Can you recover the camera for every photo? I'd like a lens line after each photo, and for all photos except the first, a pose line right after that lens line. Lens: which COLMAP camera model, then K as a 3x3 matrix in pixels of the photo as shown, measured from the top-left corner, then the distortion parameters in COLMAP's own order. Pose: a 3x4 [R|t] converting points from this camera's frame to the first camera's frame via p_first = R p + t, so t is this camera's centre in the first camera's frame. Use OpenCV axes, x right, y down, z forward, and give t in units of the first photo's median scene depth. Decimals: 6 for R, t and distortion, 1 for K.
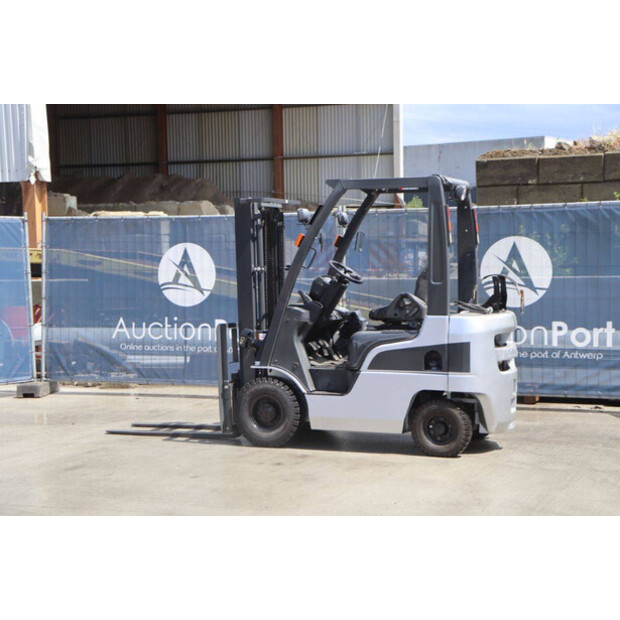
lens RADIAL K [[1164.4, 0, 310.0], [0, 1164.4, 310.0], [0, 0, 1]] dist [0.269284, 0.102507]
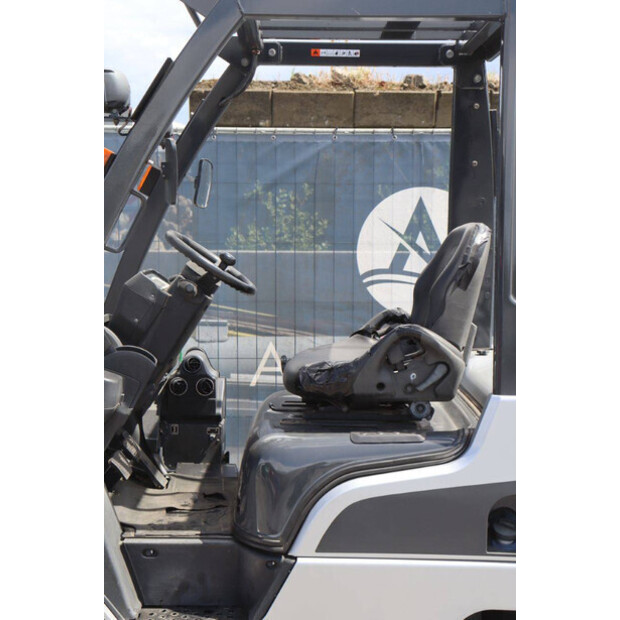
lens RADIAL K [[1024.5, 0, 293.2], [0, 1024.5, 310.5], [0, 0, 1]] dist [0.139622, 0.026124]
pose [[0.932666, -0.013575, 0.360486, -0.051943], [-0.001800, 0.999104, 0.042282, -0.025914], [-0.360737, -0.040084, 0.931806, 0.575069]]
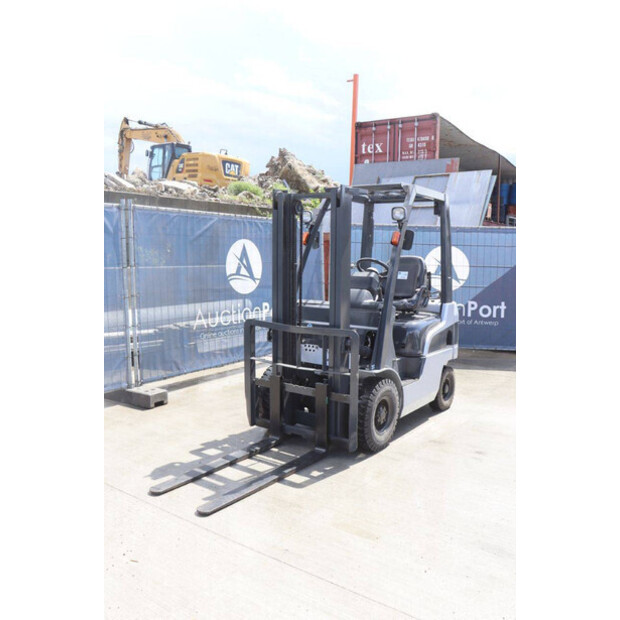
lens RADIAL K [[554.8, 0, 310.0], [0, 554.8, 310.0], [0, 0, 1]] dist [-0.112709, 0.001398]
pose [[0.231042, -0.078965, 0.969734, -0.403862], [0.023937, 0.996861, 0.075471, -0.029186], [-0.972649, 0.005776, 0.232207, 0.784287]]
